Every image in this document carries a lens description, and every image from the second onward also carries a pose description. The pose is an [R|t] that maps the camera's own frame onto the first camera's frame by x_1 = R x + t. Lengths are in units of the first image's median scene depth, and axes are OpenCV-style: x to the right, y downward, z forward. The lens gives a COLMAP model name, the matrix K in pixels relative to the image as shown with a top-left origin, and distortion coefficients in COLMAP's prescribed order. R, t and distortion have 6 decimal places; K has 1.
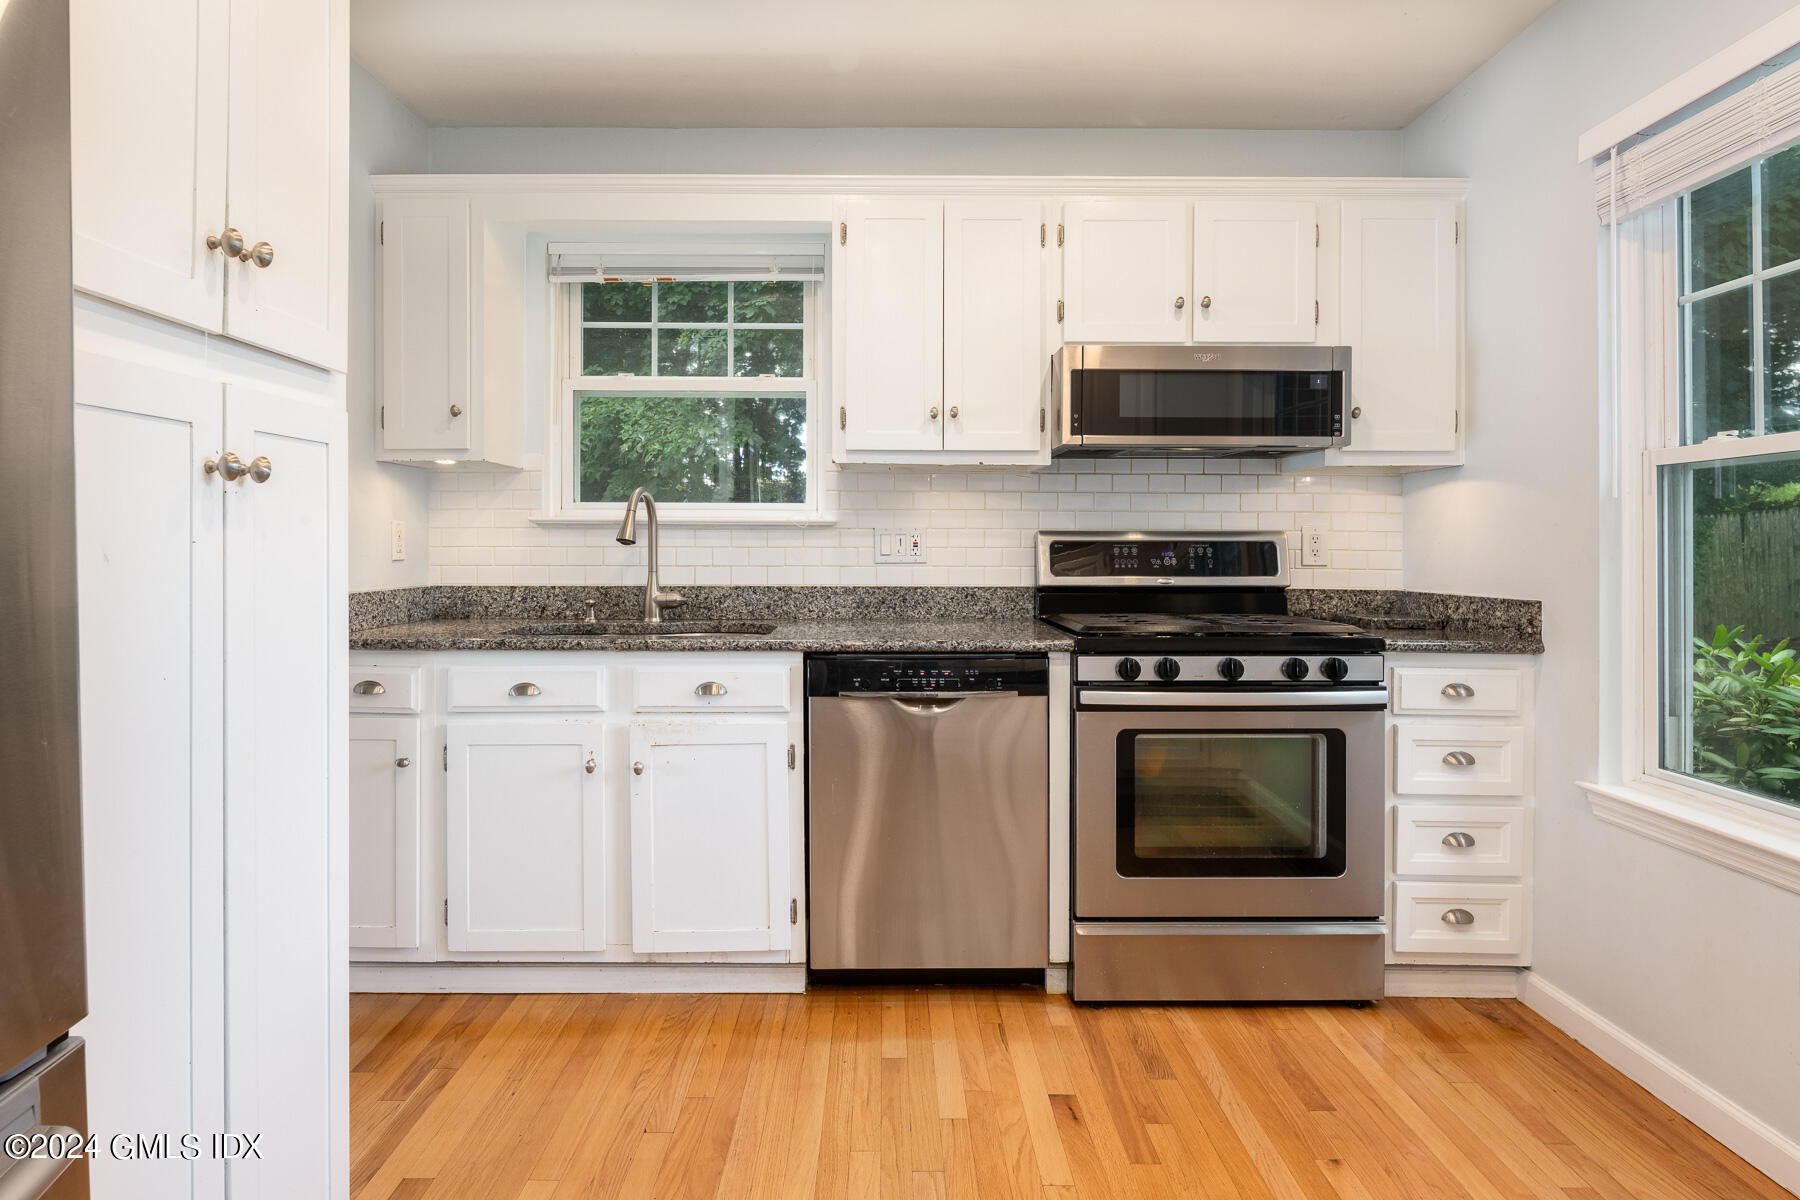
lens RADIAL K [[985.9, 0, 901.9], [0, 985.9, 531.7], [0, 0, 1]] dist [0.001983, 0.000184]
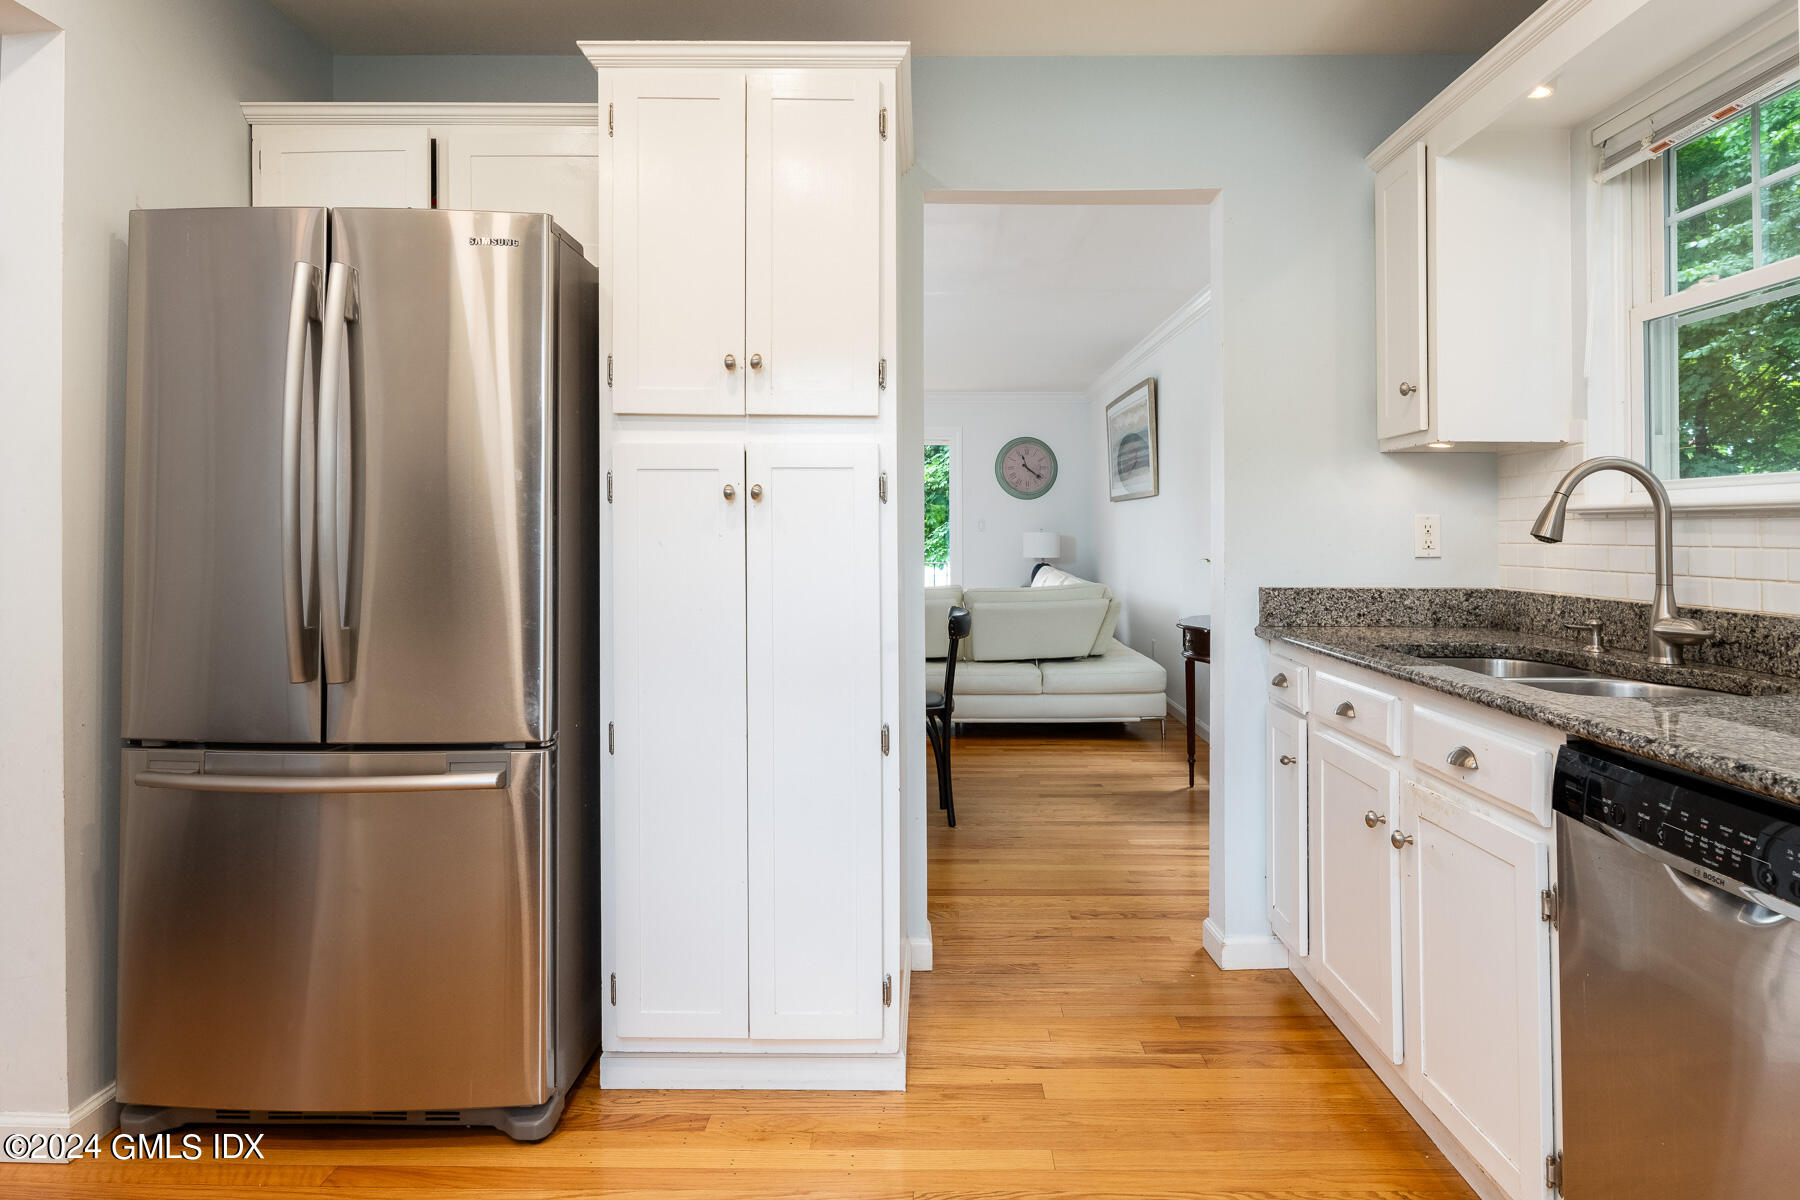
lens RADIAL K [[985.9, 0, 901.9], [0, 985.9, 531.7], [0, 0, 1]] dist [0.001983, 0.000184]
pose [[-0.020629, -0.003441, -0.999781, 0.482667], [0.008159, 0.999960, -0.003610, 0.005222], [0.999754, -0.008231, -0.020601, 0.628074]]
